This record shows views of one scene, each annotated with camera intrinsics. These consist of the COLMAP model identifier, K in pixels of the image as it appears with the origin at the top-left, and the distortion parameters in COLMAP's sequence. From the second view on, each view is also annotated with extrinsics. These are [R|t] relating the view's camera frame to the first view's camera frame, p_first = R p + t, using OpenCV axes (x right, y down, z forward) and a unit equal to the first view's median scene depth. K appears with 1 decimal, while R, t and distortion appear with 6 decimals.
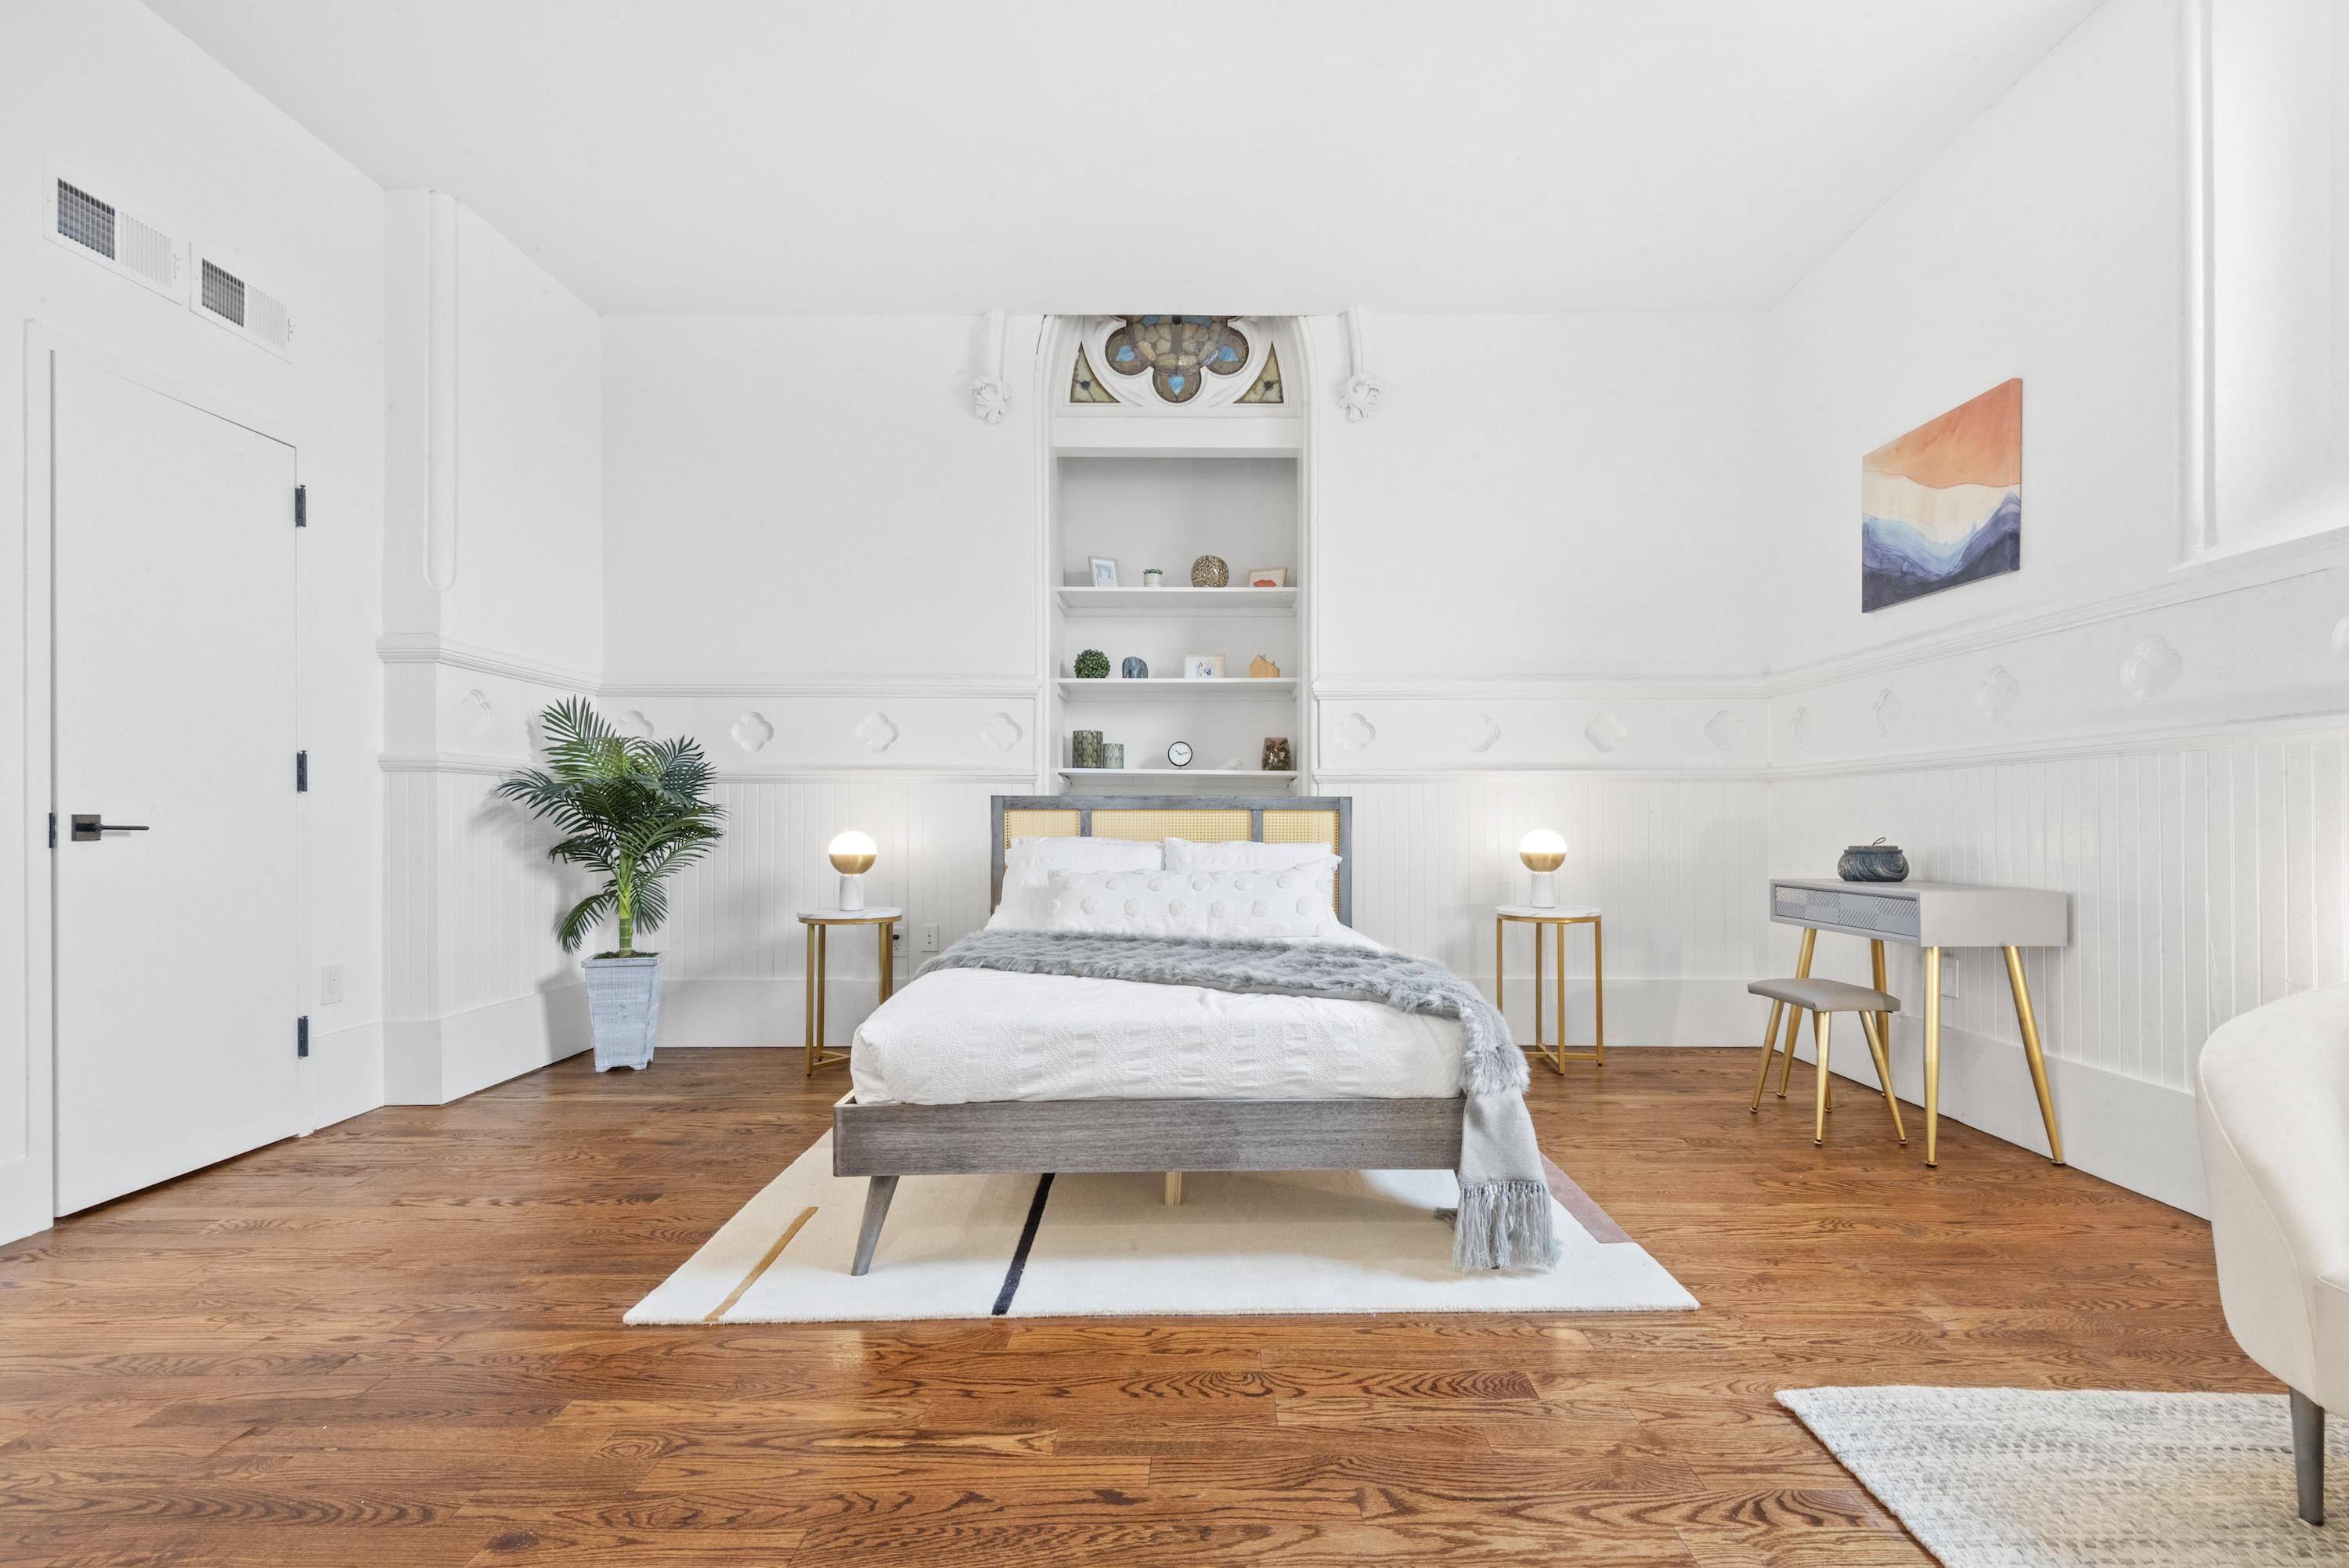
lens RADIAL K [[1078.4, 0, 1186.0], [0, 1078.4, 812.2], [0, 0, 1]] dist [0.031451, -0.017085]
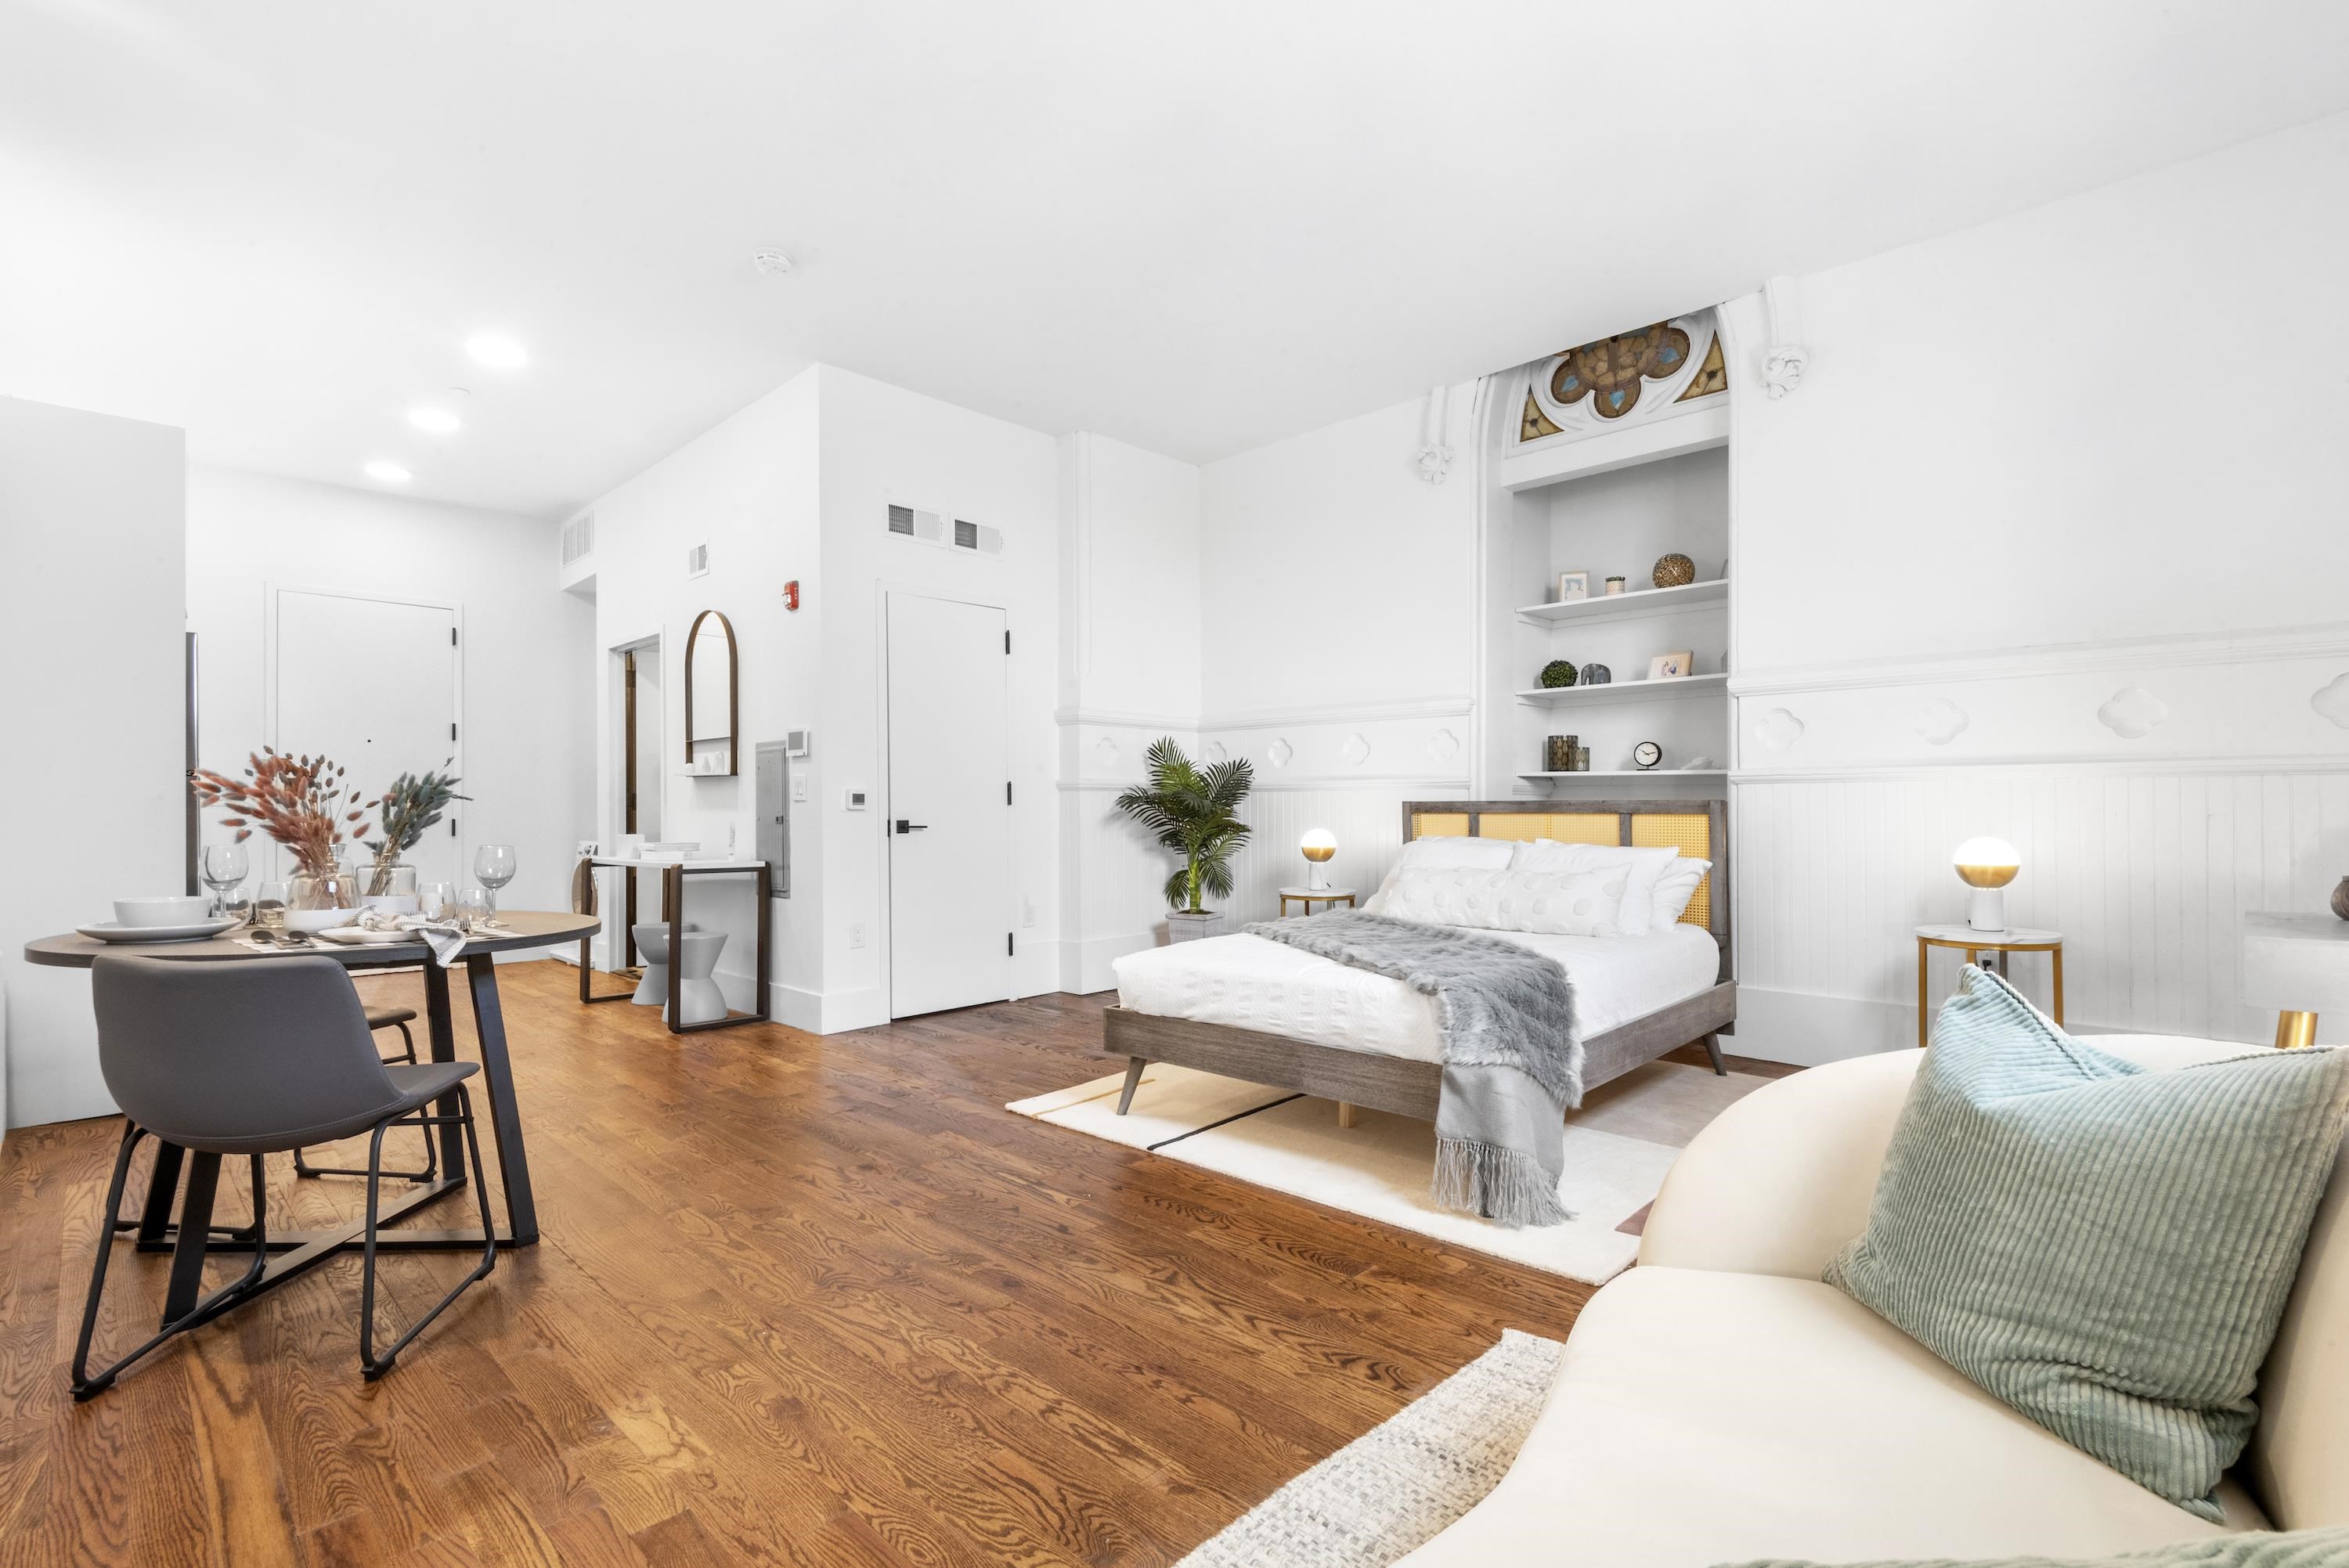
lens RADIAL K [[1049.7, 0, 1177.1], [0, 1049.7, 804.7], [0, 0, 1]] dist [0.024882, -0.000139]
pose [[0.726110, -0.003872, -0.687568, 0.448889], [0.010552, 0.999929, 0.005512, -0.020812], [0.687498, -0.011257, 0.726099, -0.032948]]
